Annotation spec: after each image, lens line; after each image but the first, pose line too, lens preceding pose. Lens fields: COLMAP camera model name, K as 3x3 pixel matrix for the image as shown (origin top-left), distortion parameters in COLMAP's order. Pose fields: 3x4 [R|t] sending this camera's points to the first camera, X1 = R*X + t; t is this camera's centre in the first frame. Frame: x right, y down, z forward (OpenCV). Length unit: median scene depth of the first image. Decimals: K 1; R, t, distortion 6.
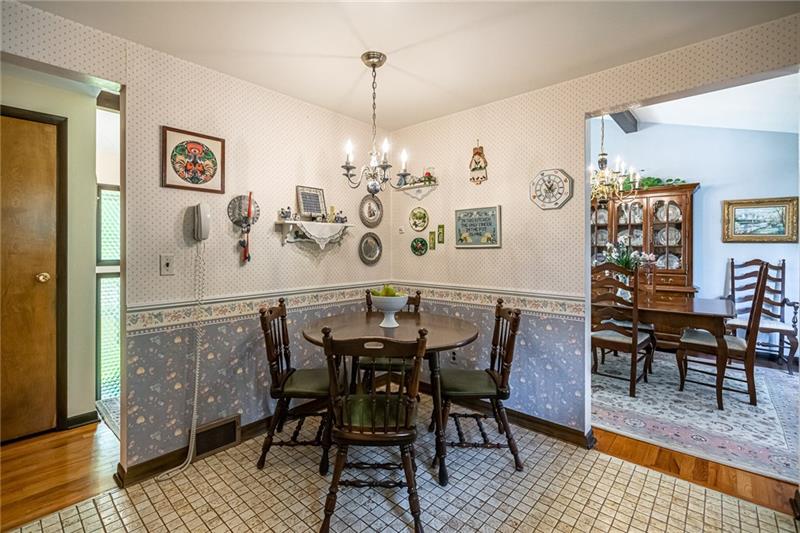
lens RADIAL K [[368.1, 0, 395.5], [0, 368.1, 253.8], [0, 0, 1]] dist [-0.005226, 0.001453]
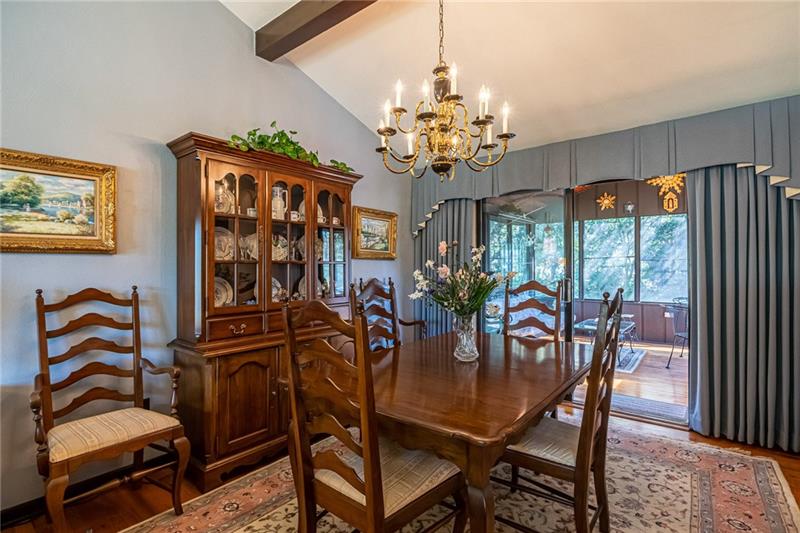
lens RADIAL K [[386.9, 0, 424.8], [0, 386.9, 264.0], [0, 0, 1]] dist [-0.002851, 0.000134]
pose [[-0.082889, -0.000098, 0.996559, 0.054506], [0.010911, 0.999940, 0.001005, -0.018671], [-0.996499, 0.010956, -0.082883, 0.954620]]
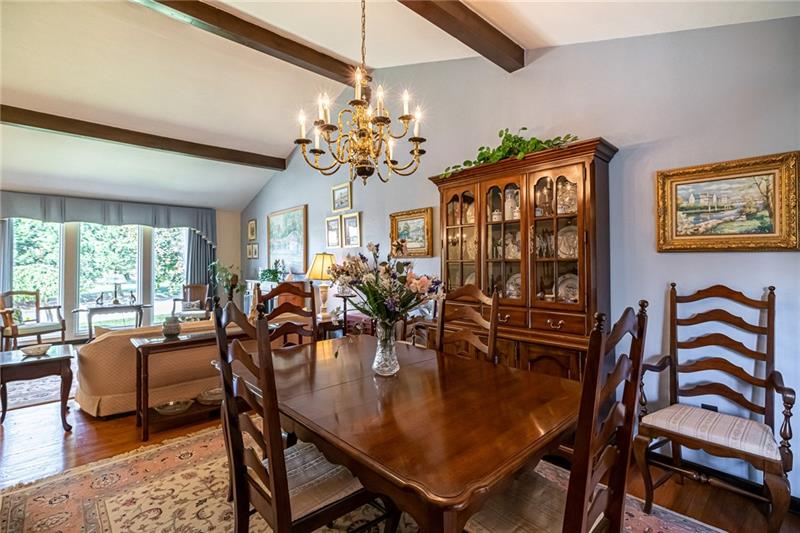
lens RADIAL K [[368.1, 0, 400.4], [0, 368.1, 259.3], [0, 0, 1]] dist [-0.005226, 0.001453]
pose [[0.994652, -0.007140, -0.103035, 0.610989], [0.004649, 0.999692, -0.024387, -0.010011], [0.103178, 0.023778, 0.994379, 0.466304]]
